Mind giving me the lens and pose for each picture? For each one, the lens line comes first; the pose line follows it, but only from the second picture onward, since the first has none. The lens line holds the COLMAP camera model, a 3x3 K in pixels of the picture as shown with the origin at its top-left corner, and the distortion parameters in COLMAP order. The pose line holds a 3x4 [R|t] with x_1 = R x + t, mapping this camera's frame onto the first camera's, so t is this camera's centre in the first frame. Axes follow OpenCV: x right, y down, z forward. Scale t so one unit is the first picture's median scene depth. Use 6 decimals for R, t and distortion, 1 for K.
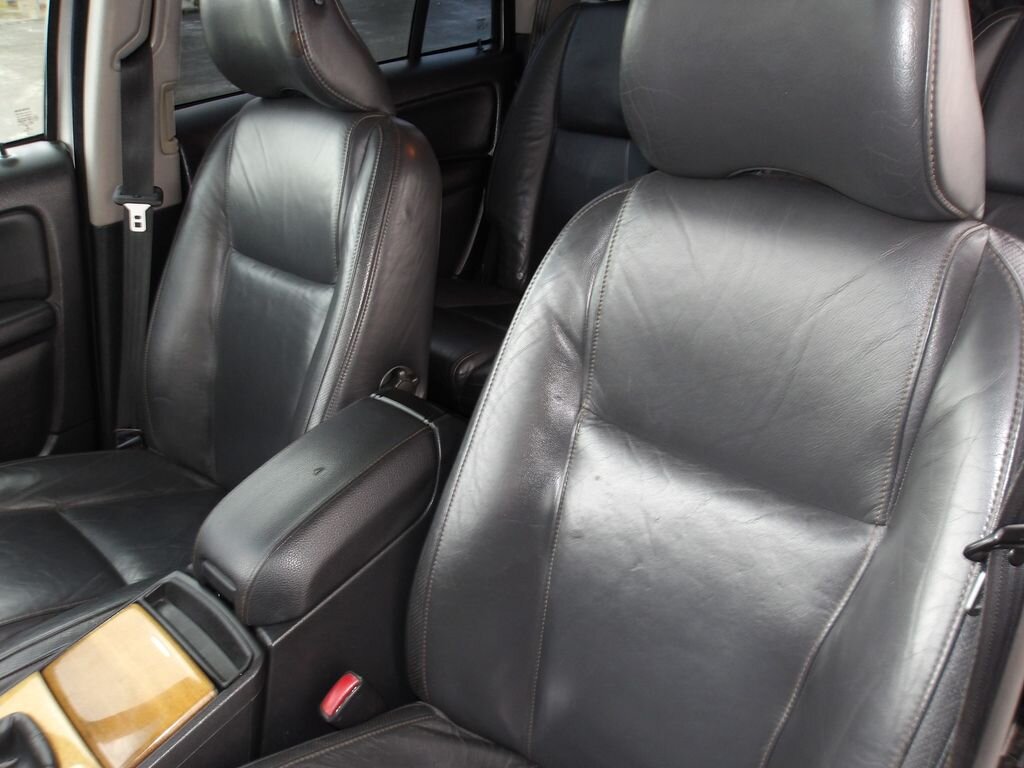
lens RADIAL K [[852.6, 0, 518.7], [0, 852.6, 385.7], [0, 0, 1]] dist [-0.029738, 0.047584]
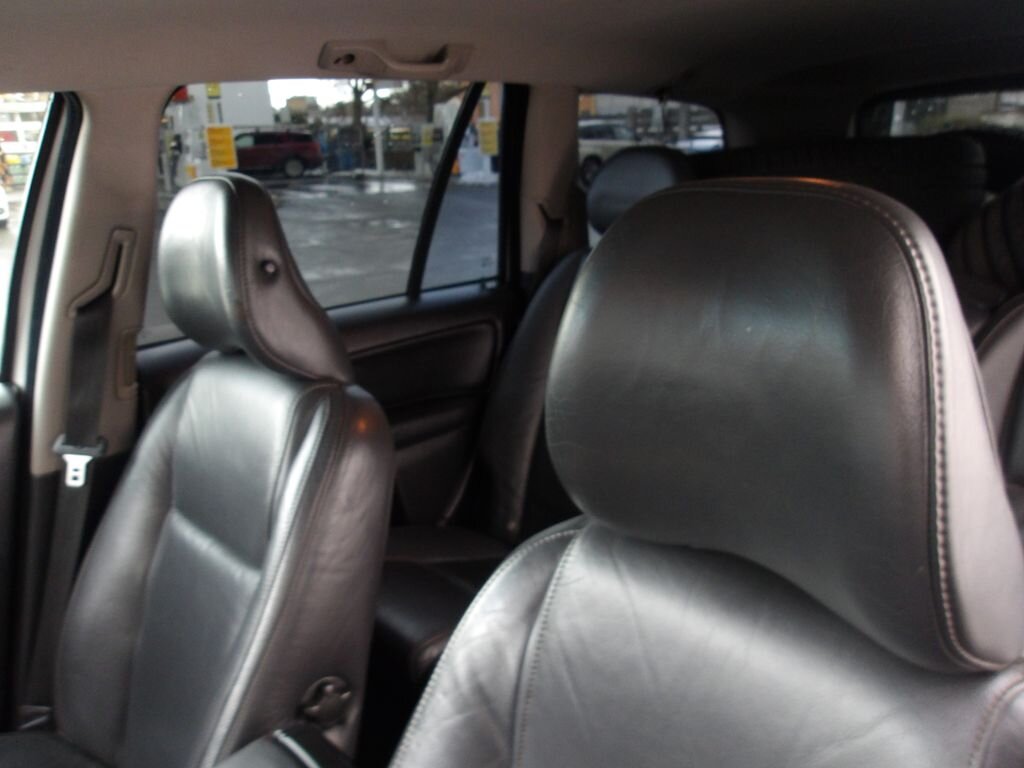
lens RADIAL K [[852.6, 0, 520.8], [0, 852.6, 376.4], [0, 0, 1]] dist [-0.029738, 0.047584]
pose [[0.998047, 0.035481, -0.051409, 0.070148], [-0.046023, 0.974150, -0.221165, -0.116697], [0.042233, 0.223099, 0.973880, 0.111670]]
